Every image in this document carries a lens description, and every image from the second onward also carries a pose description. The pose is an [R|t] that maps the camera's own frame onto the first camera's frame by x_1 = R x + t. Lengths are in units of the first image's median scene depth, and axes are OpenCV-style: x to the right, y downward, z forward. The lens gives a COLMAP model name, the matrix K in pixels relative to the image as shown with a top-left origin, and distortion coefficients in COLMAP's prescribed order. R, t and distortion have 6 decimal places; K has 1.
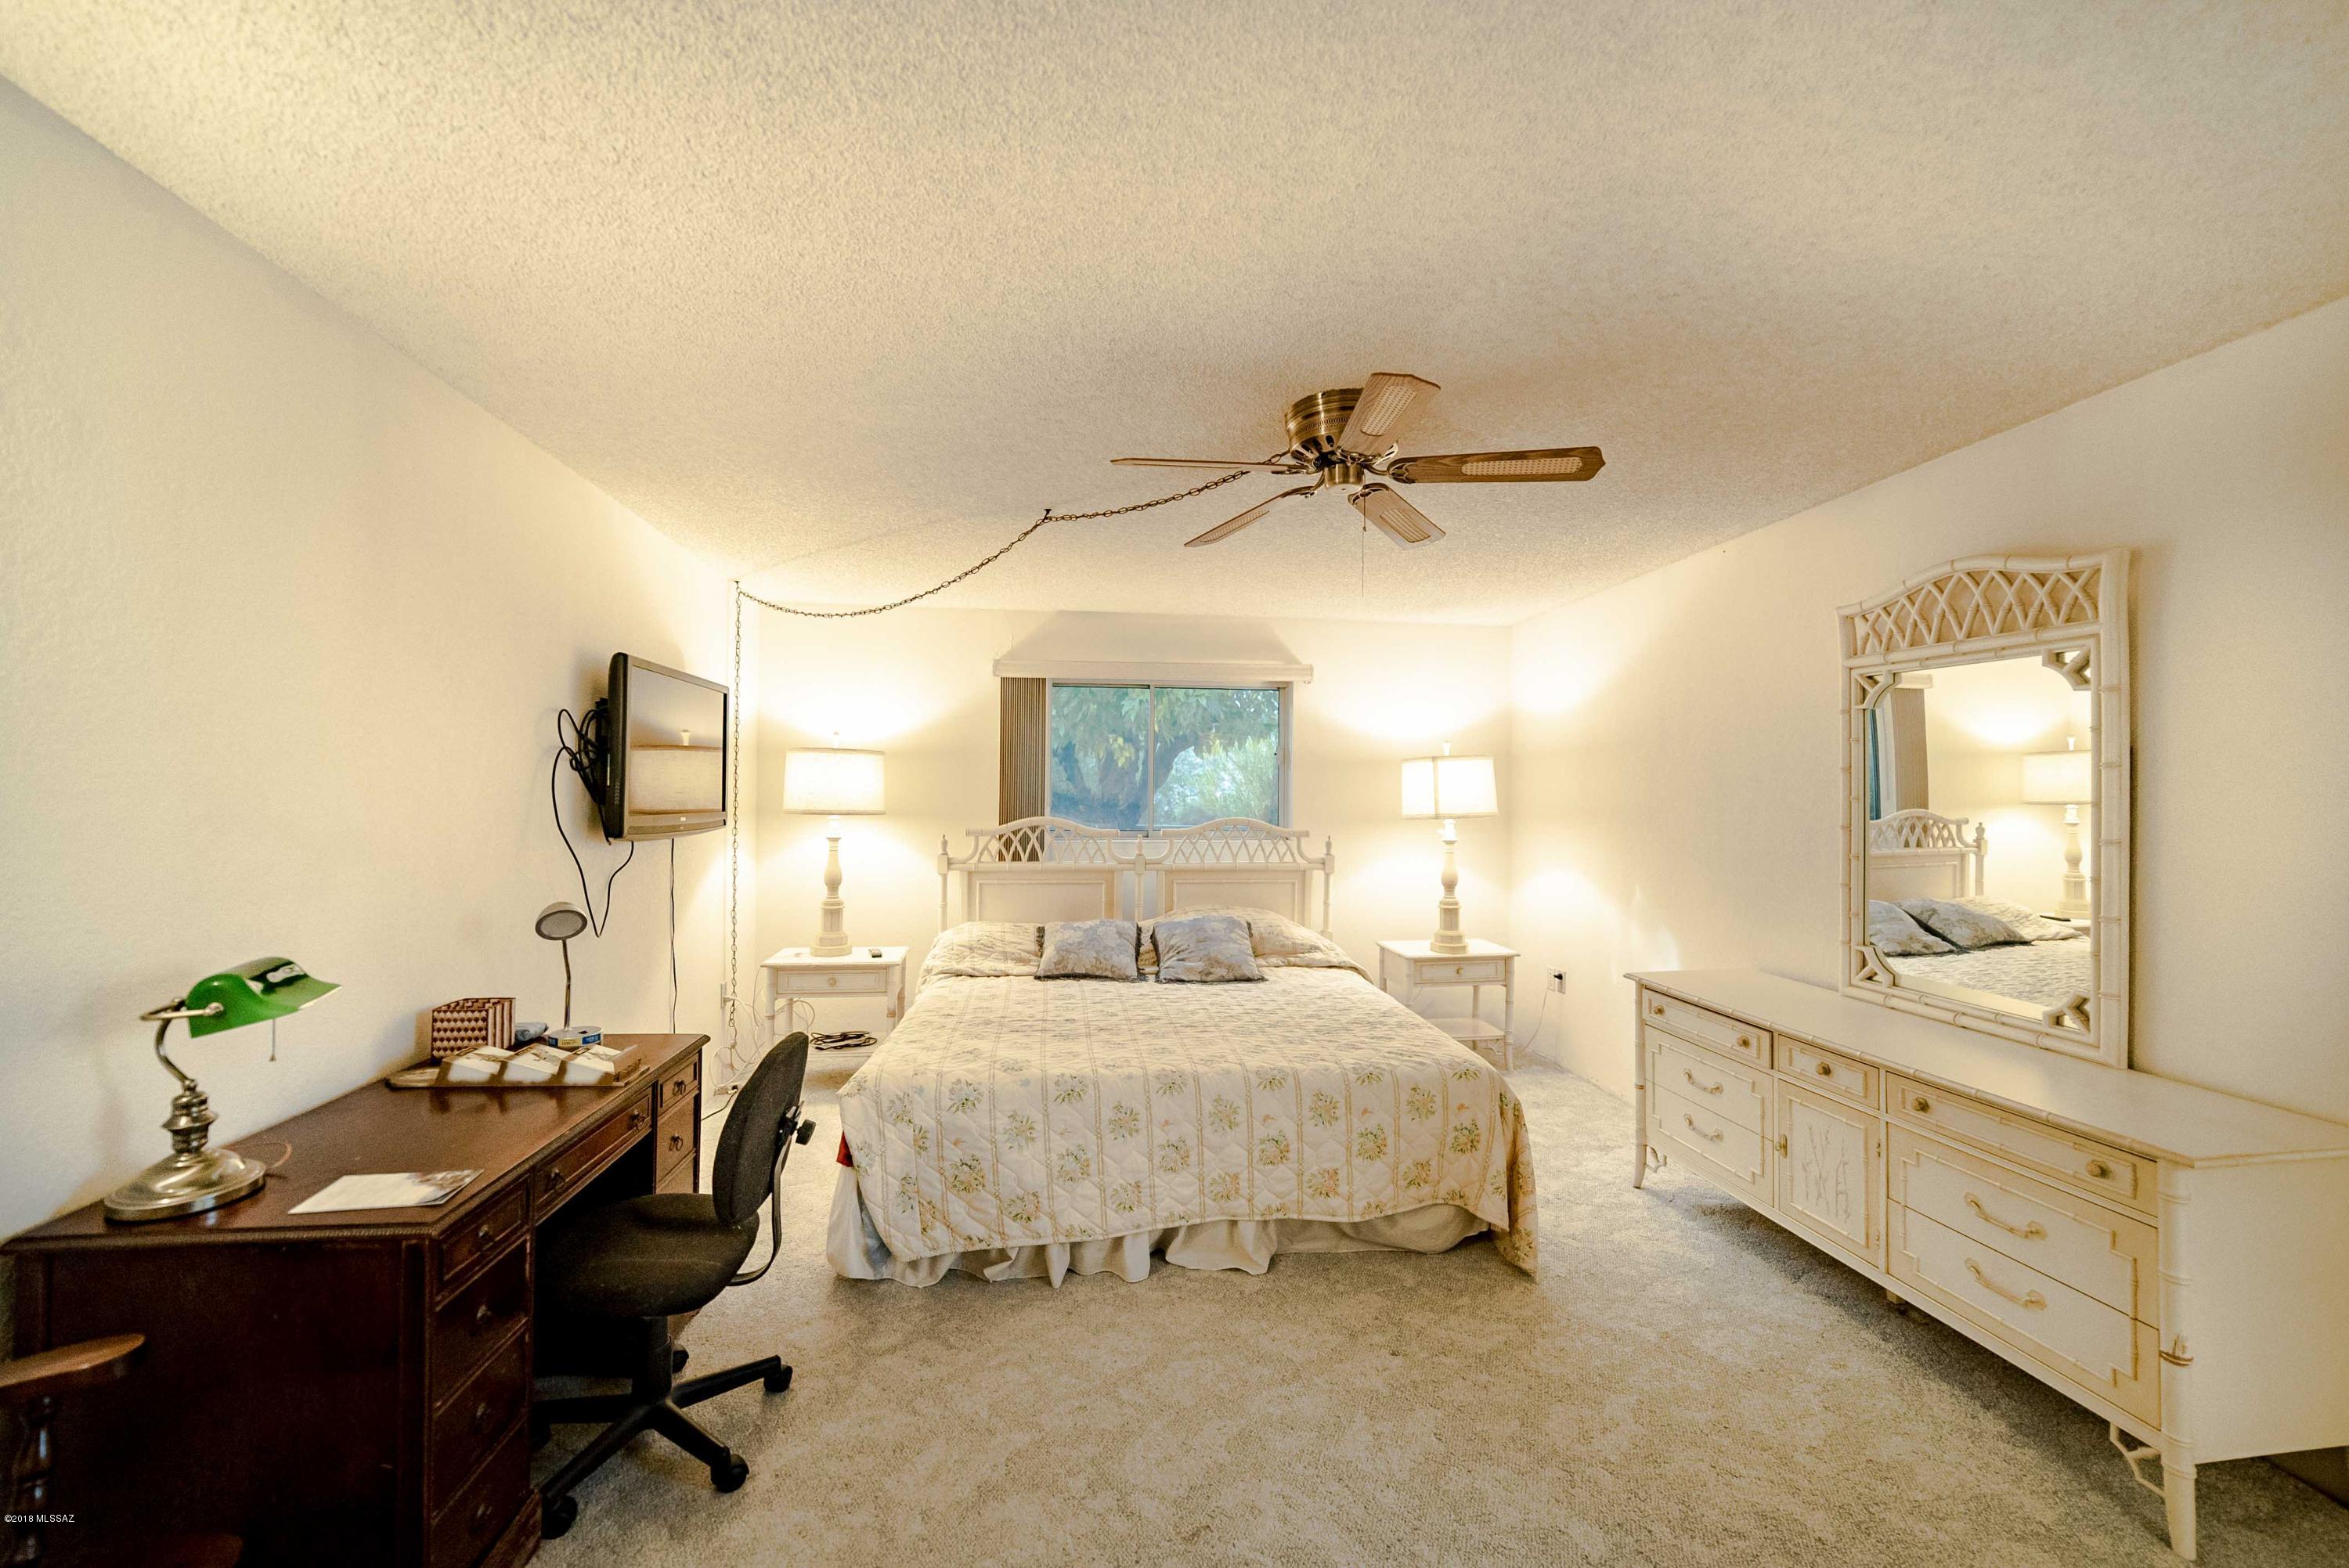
lens RADIAL K [[931.4, 0, 1166.8], [0, 931.4, 776.4], [0, 0, 1]] dist [-0.006477, 0.002208]
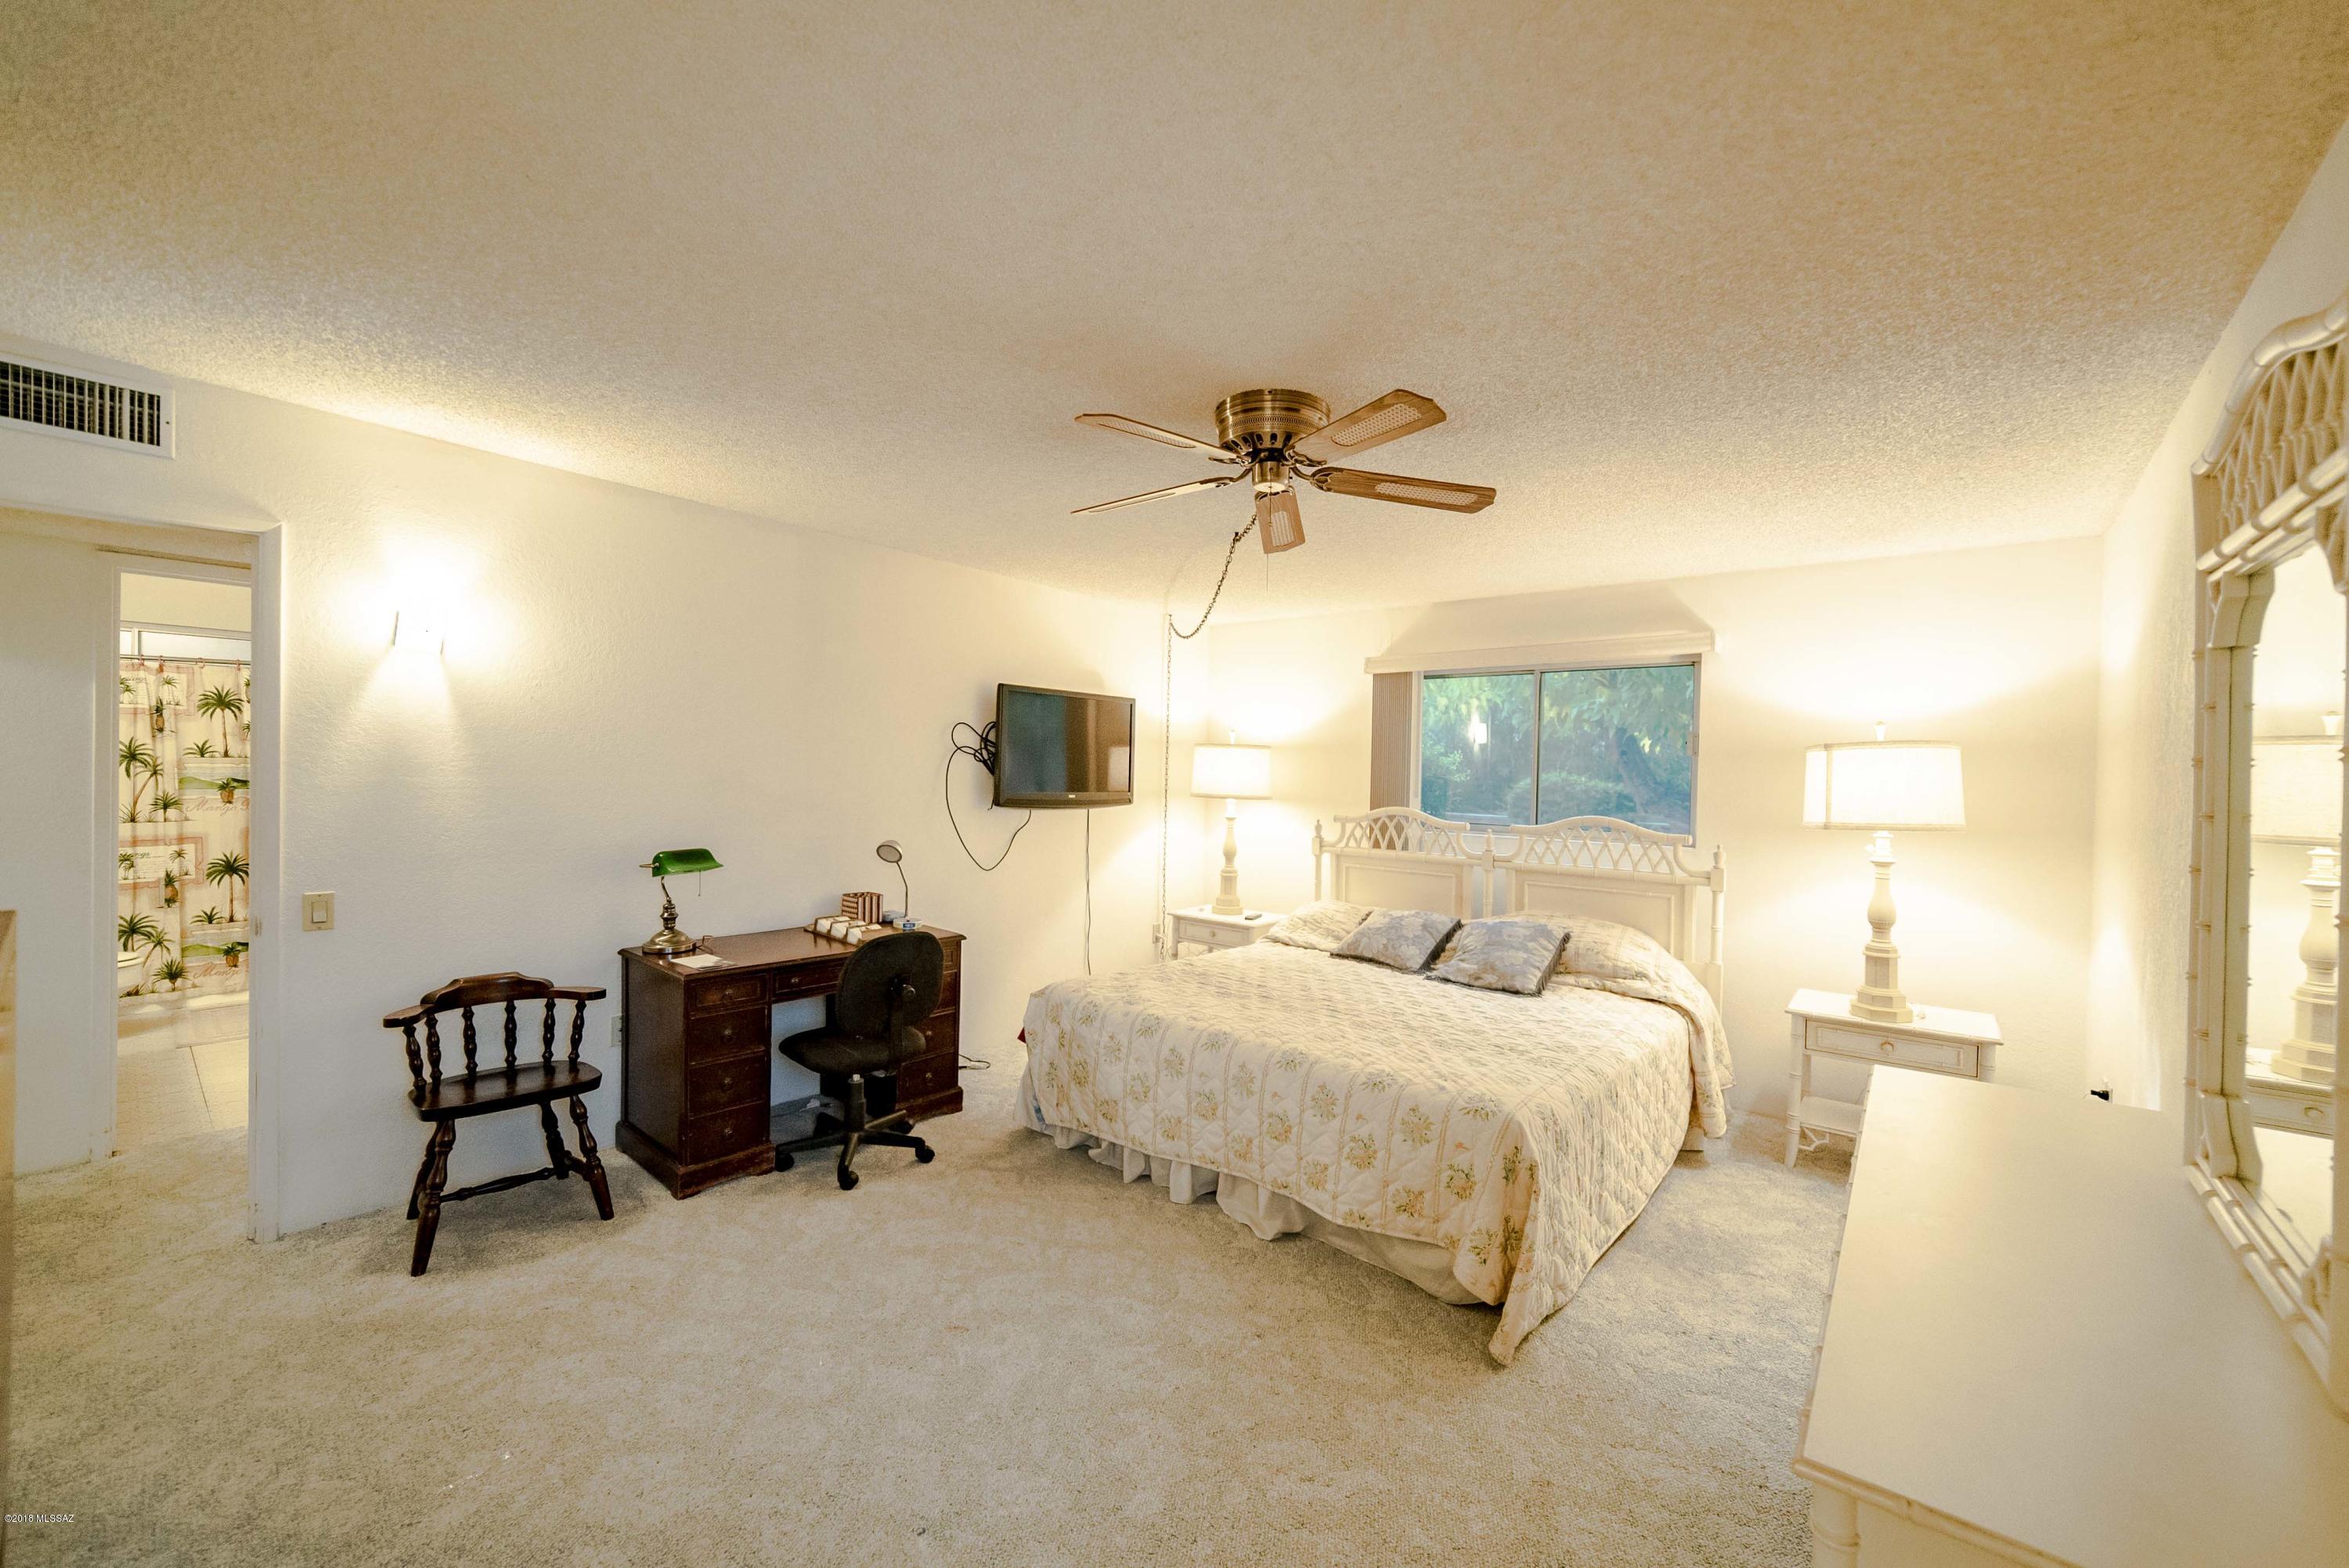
lens RADIAL K [[931.4, 0, 1171.6], [0, 931.4, 776.5], [0, 0, 1]] dist [-0.006477, 0.002208]
pose [[0.667666, 0.012314, -0.744359, 0.566375], [-0.005918, 0.999919, 0.011234, -0.000274], [0.744437, -0.003096, 0.667686, 0.154261]]
